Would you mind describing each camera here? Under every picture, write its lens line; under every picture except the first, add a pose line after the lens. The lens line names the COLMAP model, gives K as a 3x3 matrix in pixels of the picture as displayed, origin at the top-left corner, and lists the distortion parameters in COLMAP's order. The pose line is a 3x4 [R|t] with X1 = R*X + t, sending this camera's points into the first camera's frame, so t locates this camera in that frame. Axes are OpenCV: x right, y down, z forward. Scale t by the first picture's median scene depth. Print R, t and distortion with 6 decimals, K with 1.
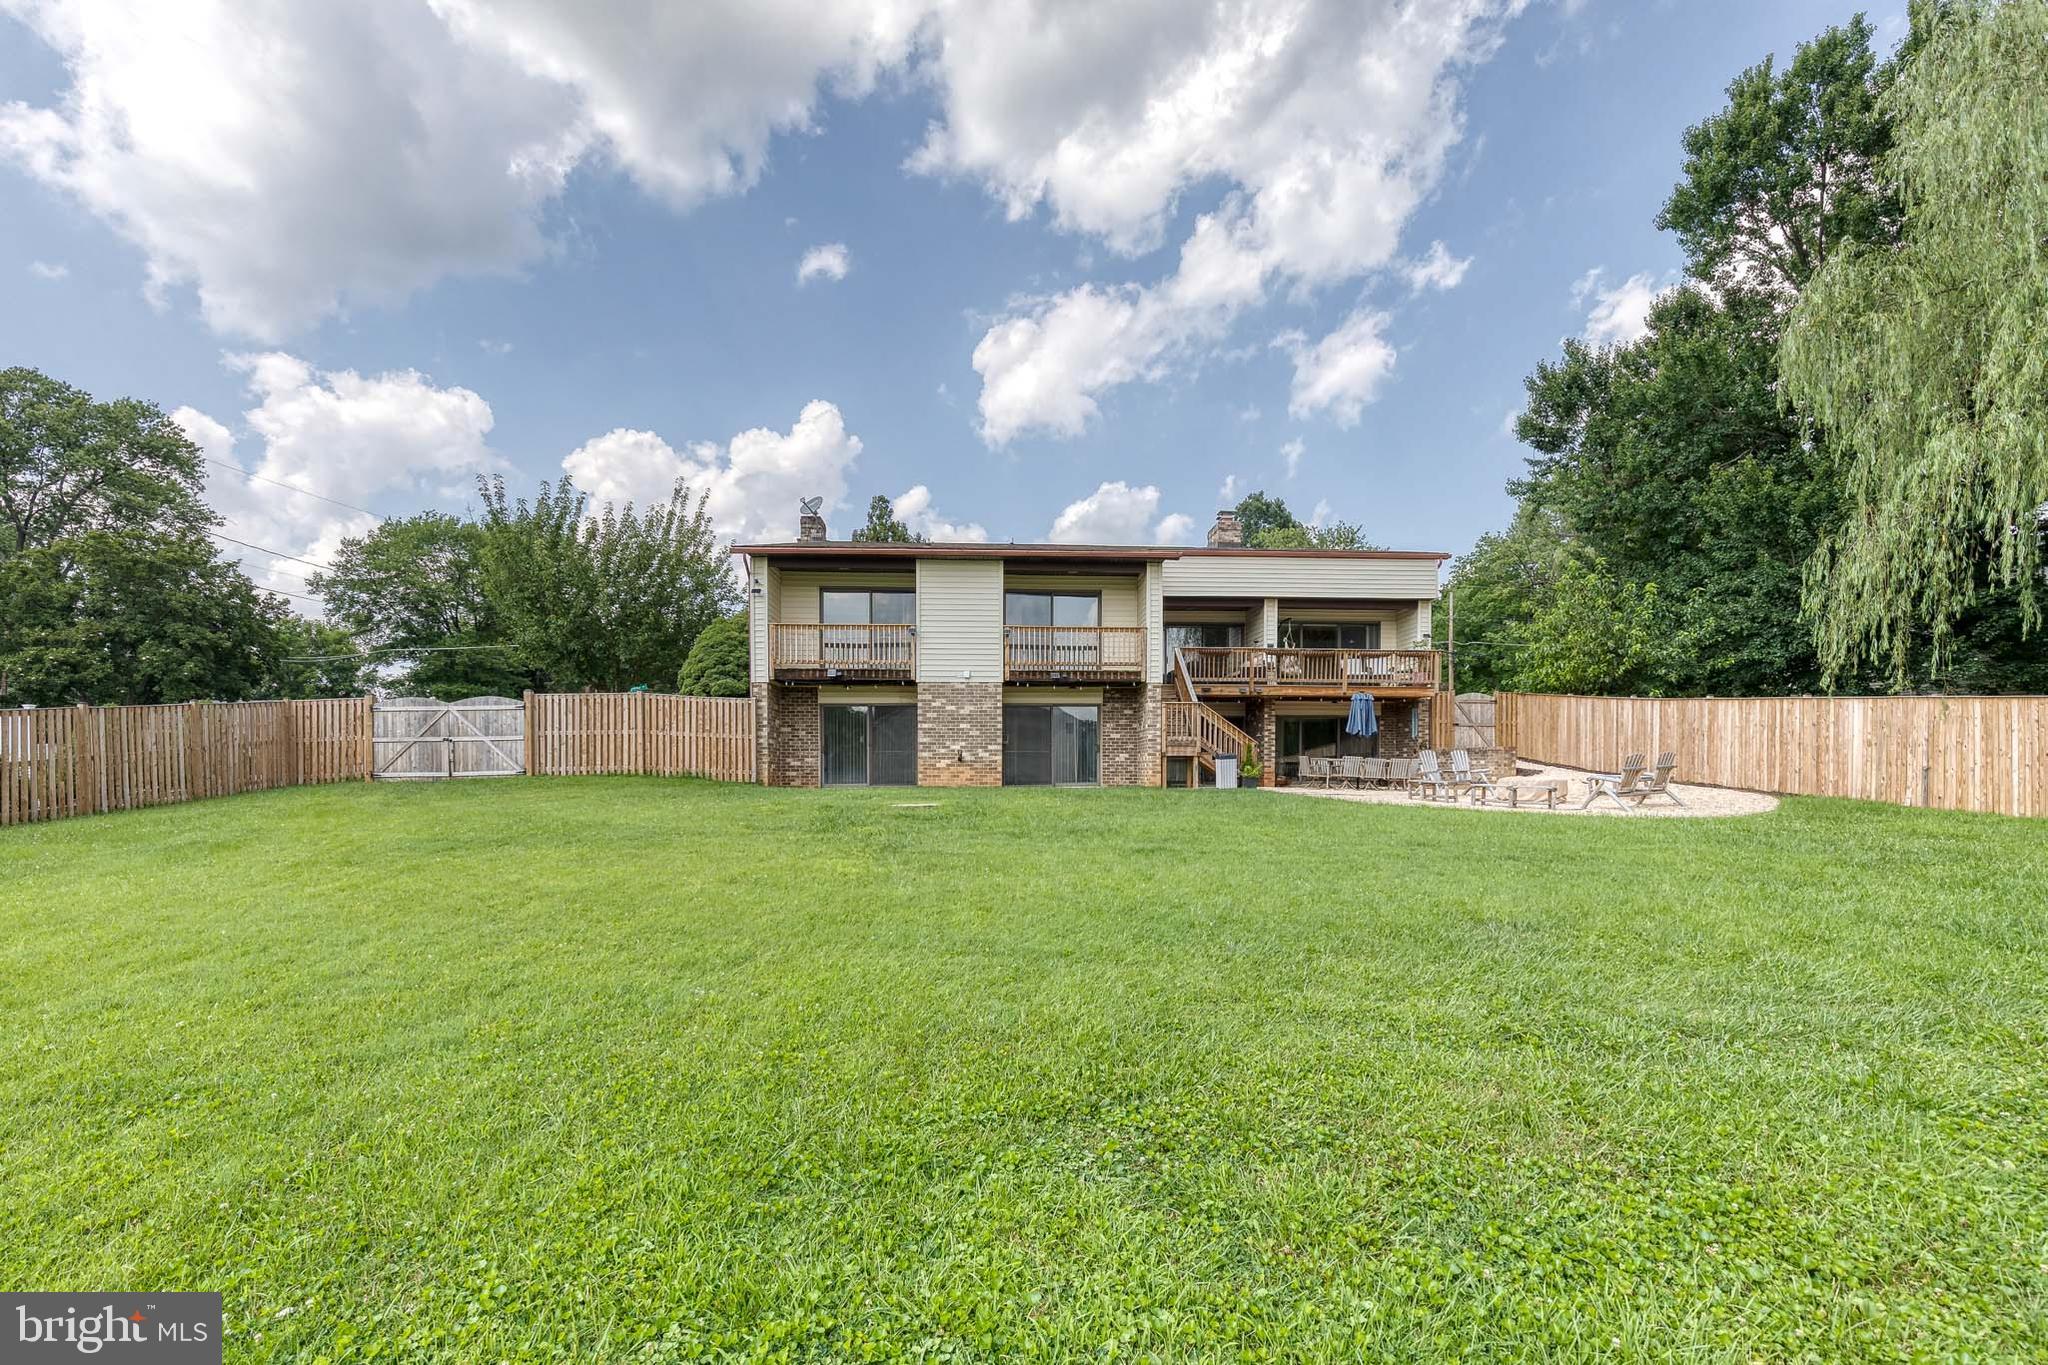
lens RADIAL K [[945.1, 0, 1040.4], [0, 945.1, 784.0], [0, 0, 1]] dist [0.002017, -0.000036]
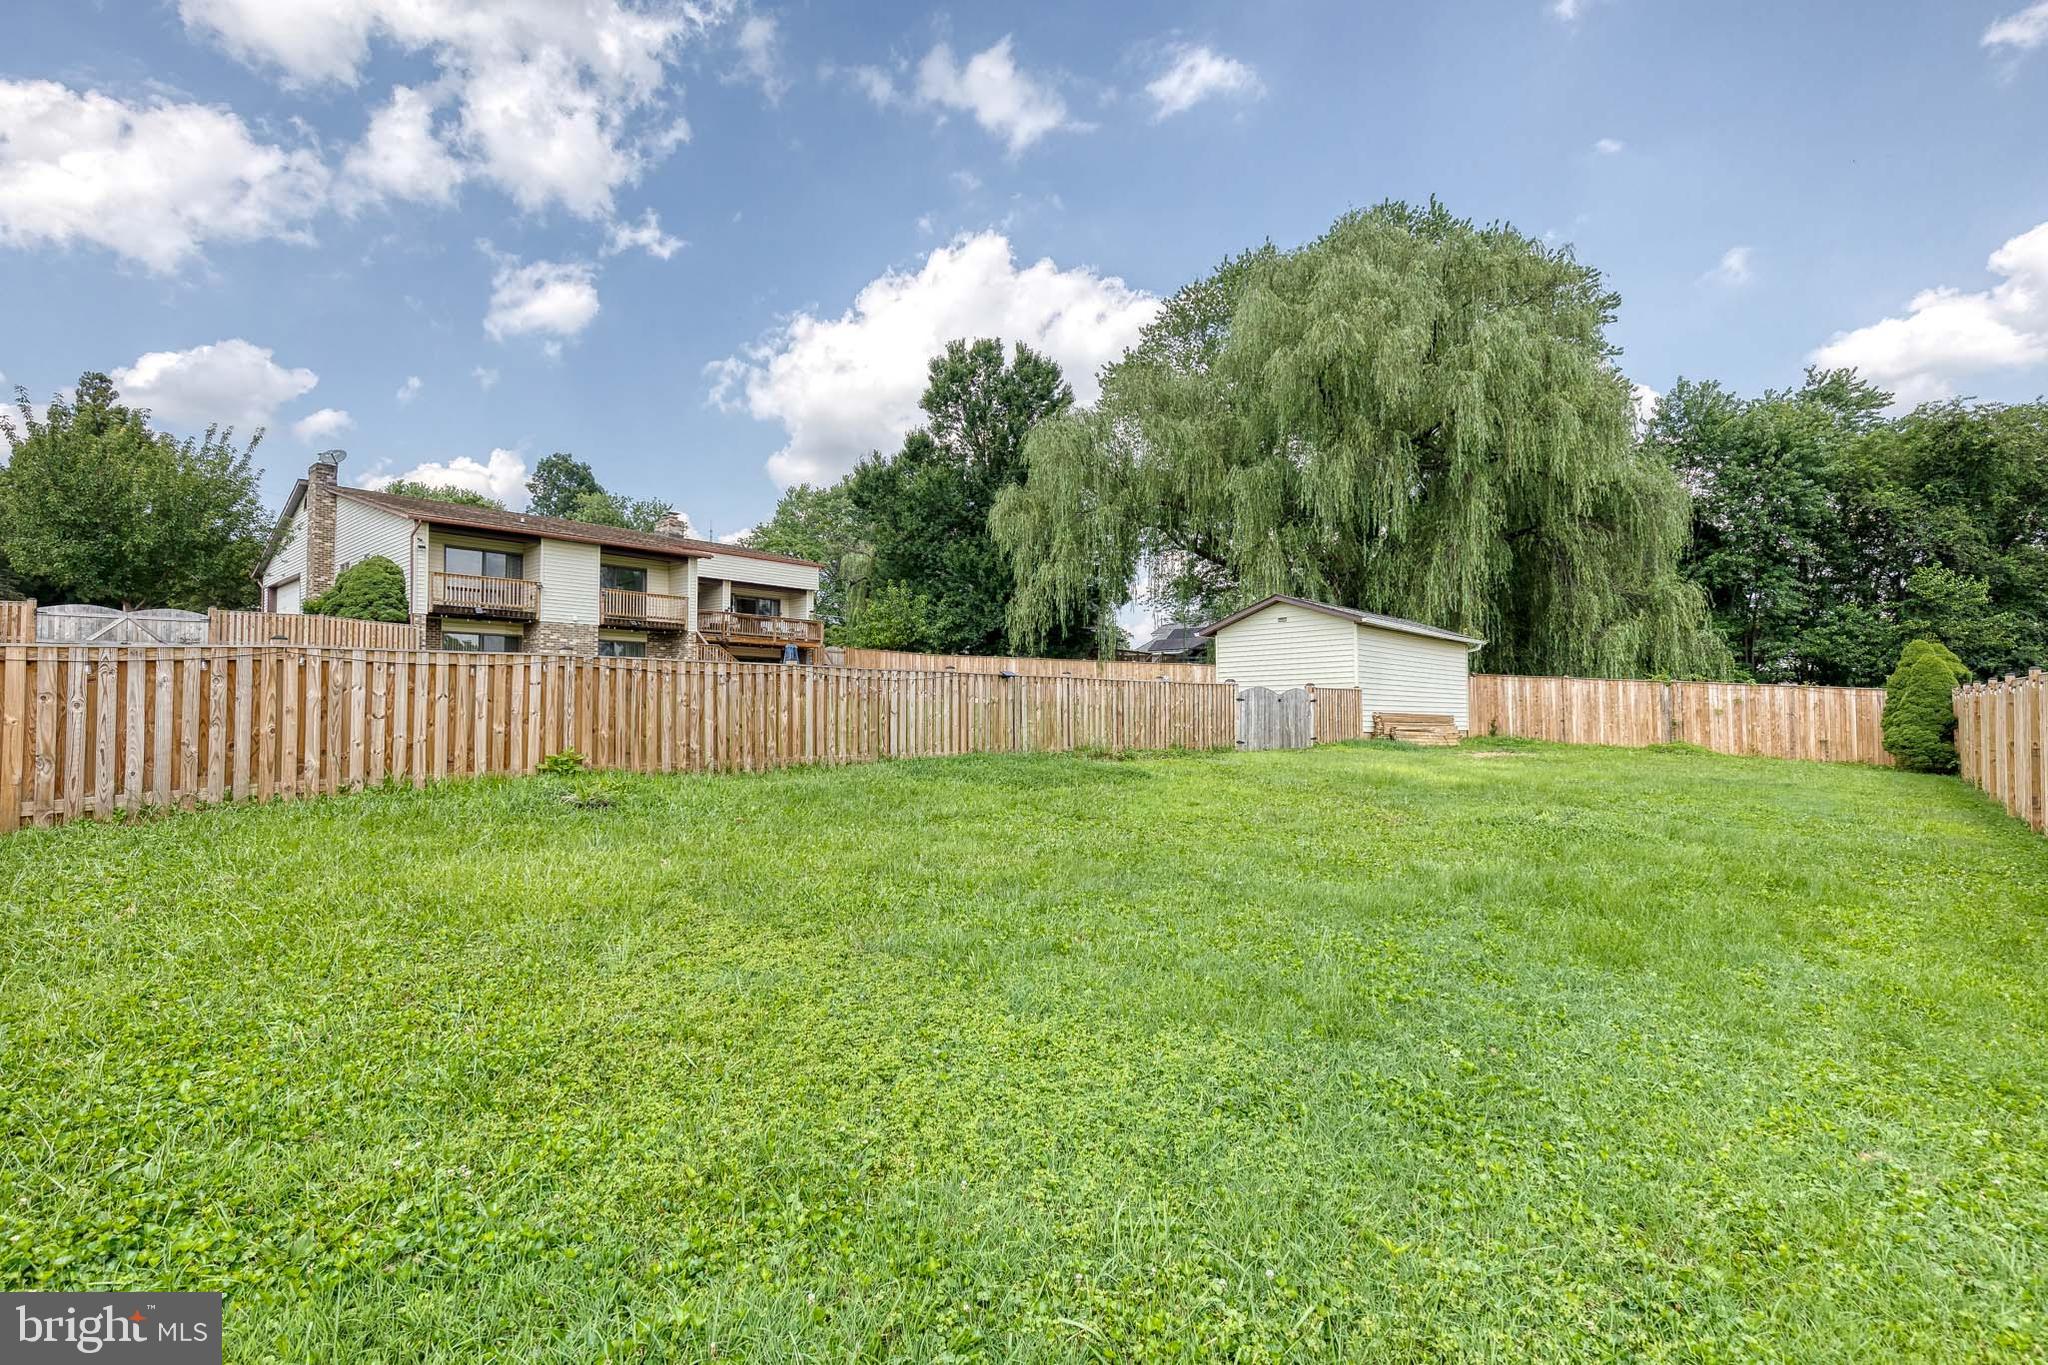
lens RADIAL K [[935.0, 0, 1024.0], [0, 935.0, 682.5], [0, 0, 1]] dist [-0.000309, -0.000091]
pose [[0.707476, 0.022583, 0.706377, -0.534461], [0.013938, 0.998849, -0.045893, 0.054736], [-0.706600, 0.042314, 0.706347, -0.469000]]
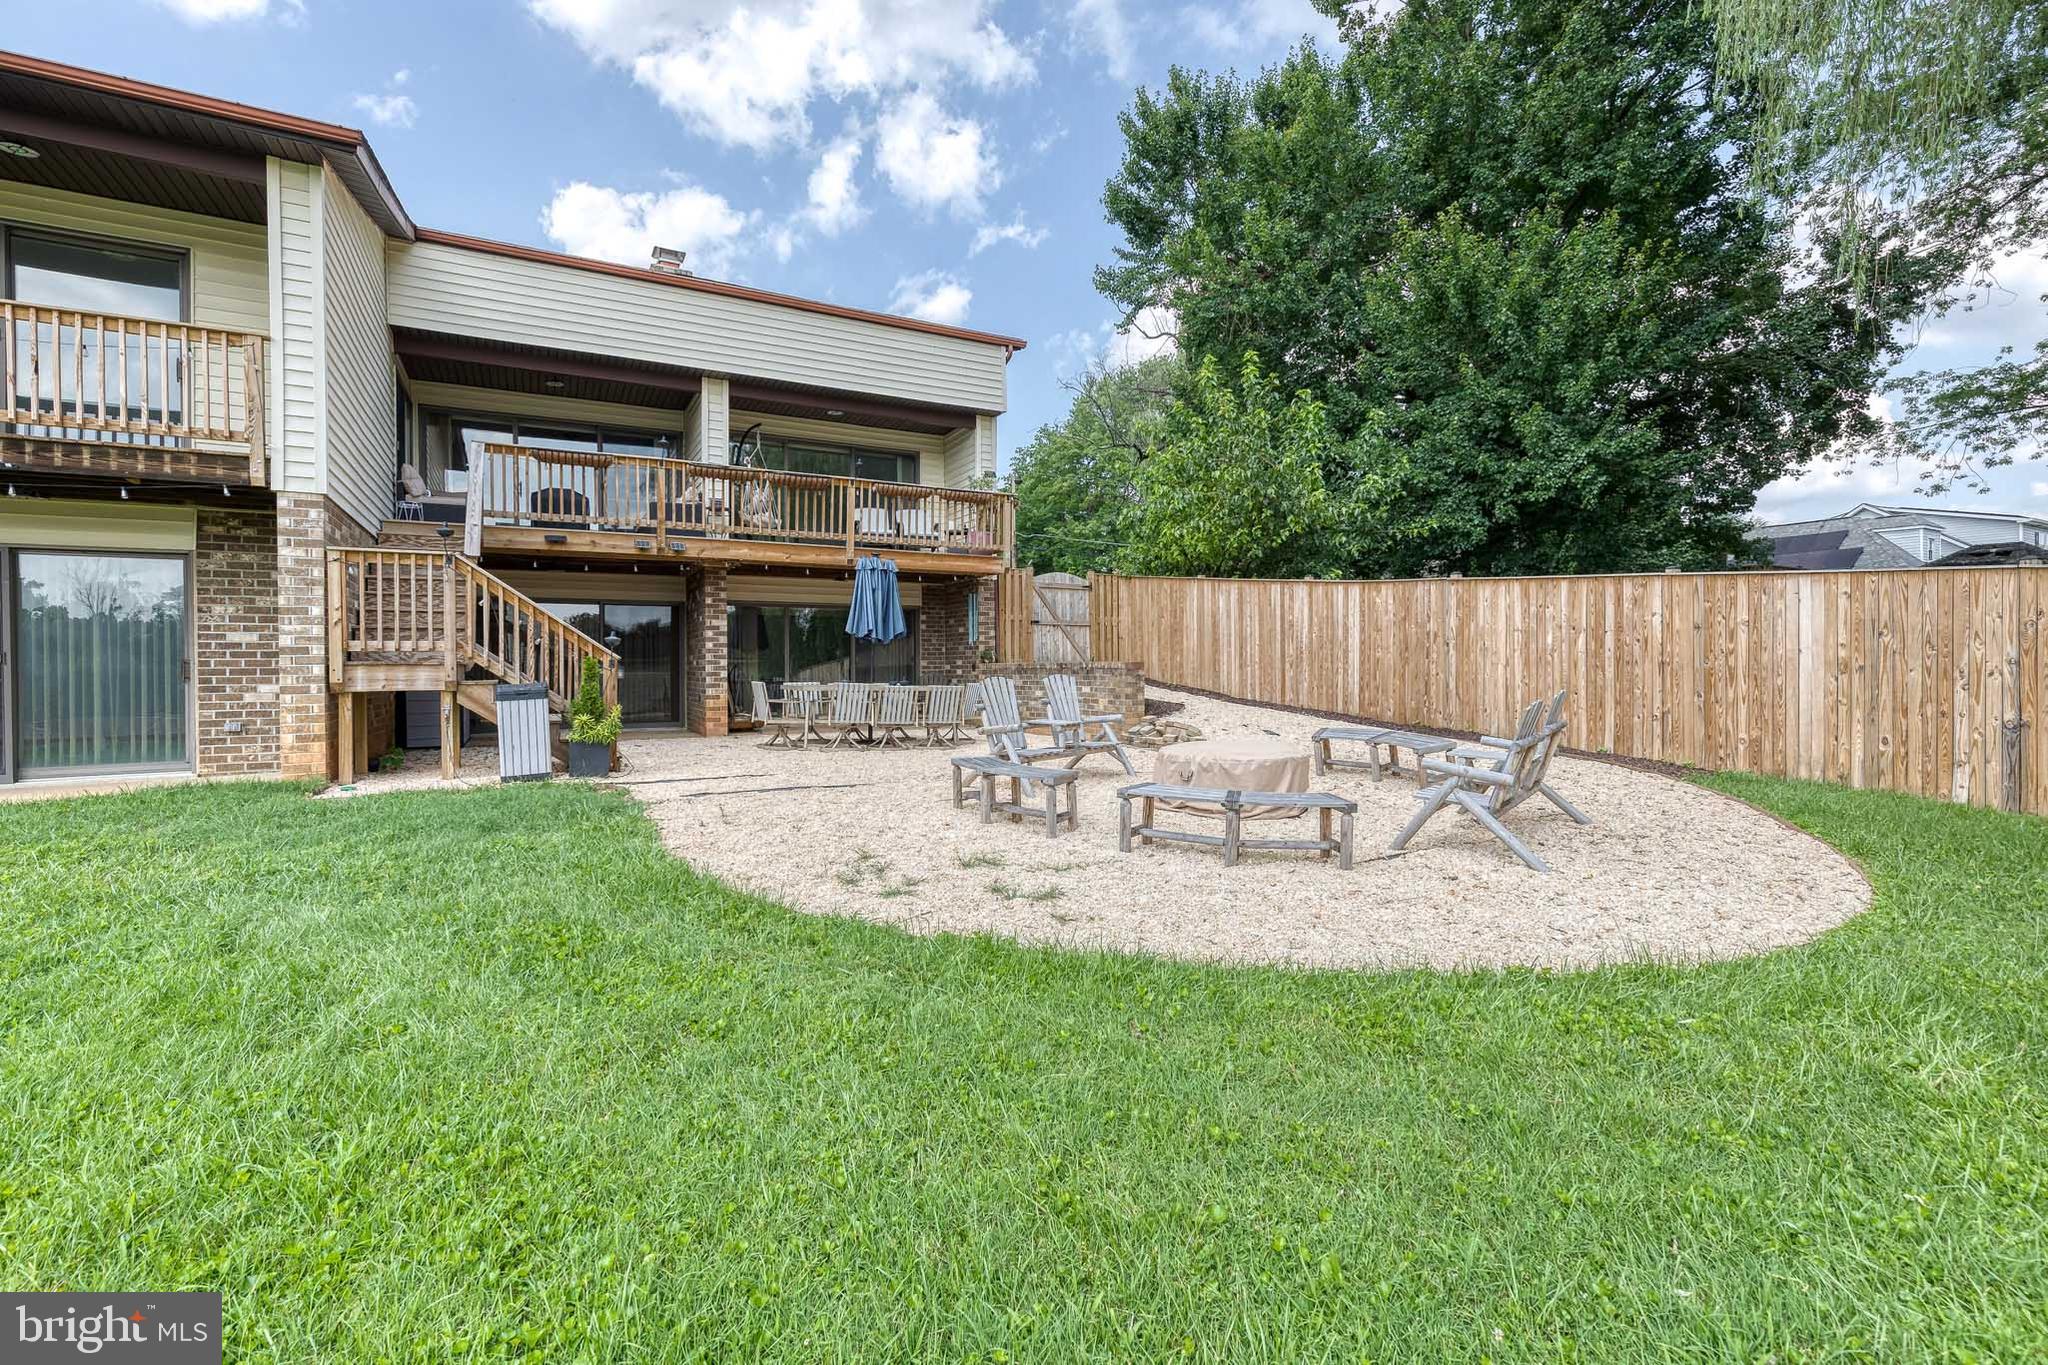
lens RADIAL K [[935.0, 0, 1024.0], [0, 935.0, 682.5], [0, 0, 1]] dist [-0.000309, -0.000091]
pose [[0.911485, -0.012155, 0.411153, 0.196348], [0.012463, 0.999920, 0.001932, -0.026883], [-0.411144, 0.003364, 0.911564, 0.484398]]
